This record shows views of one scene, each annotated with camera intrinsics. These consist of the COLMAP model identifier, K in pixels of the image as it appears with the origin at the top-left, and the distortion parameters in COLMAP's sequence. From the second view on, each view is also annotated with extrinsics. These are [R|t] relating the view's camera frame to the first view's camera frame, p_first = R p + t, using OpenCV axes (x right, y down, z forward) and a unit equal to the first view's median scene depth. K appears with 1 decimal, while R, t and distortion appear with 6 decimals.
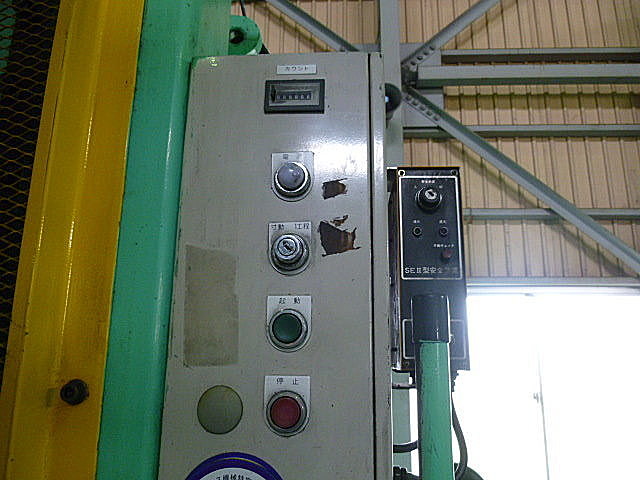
lens RADIAL K [[480.2, 0, 322.0], [0, 480.2, 240.8], [0, 0, 1]] dist [-0.033969, 0.005197]
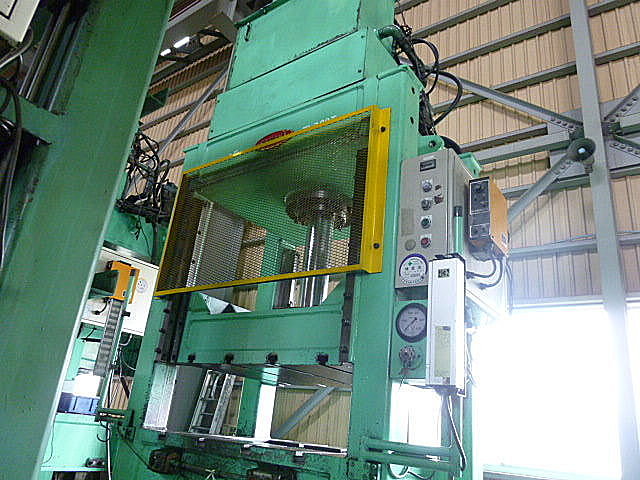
lens RADIAL K [[480.2, 0, 322.0], [0, 480.2, 240.8], [0, 0, 1]] dist [-0.033969, 0.005197]
pose [[0.839846, -0.122885, -0.528733, 1.094533], [0.030043, 0.983069, -0.180758, 0.870619], [0.541993, 0.135924, 0.829318, -2.309351]]
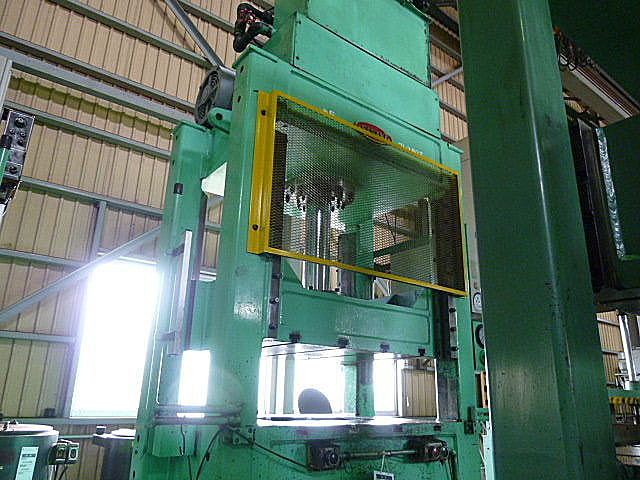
lens RADIAL K [[461.9, 0, 319.7], [0, 461.9, 255.4], [0, 0, 1]] dist [-0.003019, -0.000184]
pose [[0.770097, 0.197276, 0.606657, -4.761963], [-0.167440, 0.980148, -0.106180, 0.815381], [-0.615561, -0.019809, 0.787841, -2.149989]]
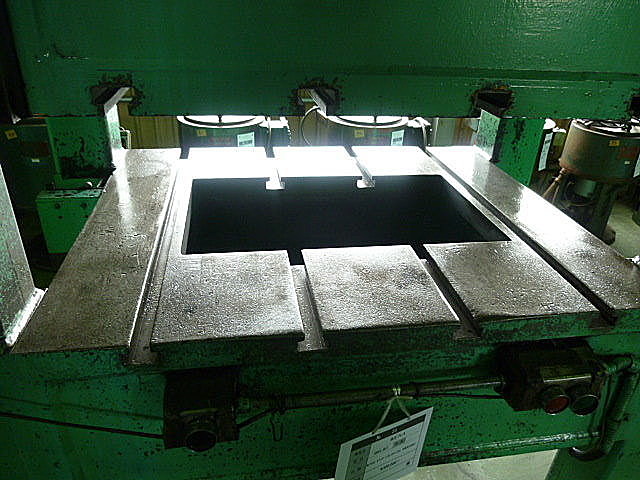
lens RADIAL K [[480.2, 0, 322.0], [0, 480.2, 240.8], [0, 0, 1]] dist [-0.033969, 0.005197]
pose [[0.973633, -0.069684, 0.217215, -2.277309], [-0.092396, 0.750132, 0.654801, 0.545590], [-0.208569, -0.657606, 0.723915, -0.265531]]
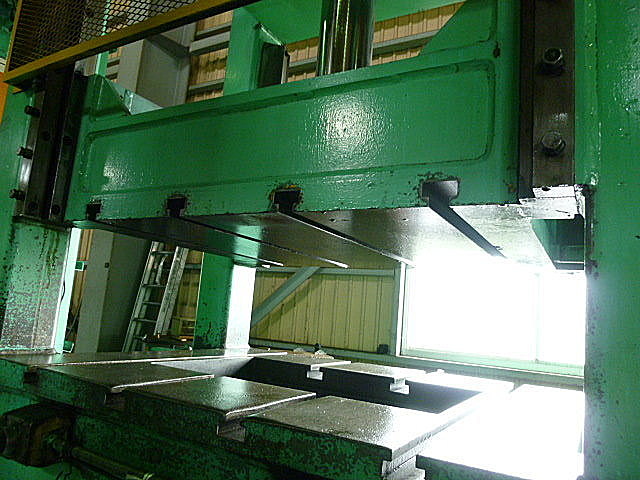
lens RADIAL K [[480.2, 0, 322.0], [0, 480.2, 240.8], [0, 0, 1]] dist [-0.033969, 0.005197]
pose [[0.893250, 0.000988, -0.449560, -0.648753], [0.027657, 0.997983, 0.057146, 1.153332], [0.448709, -0.063480, 0.891421, -0.482890]]
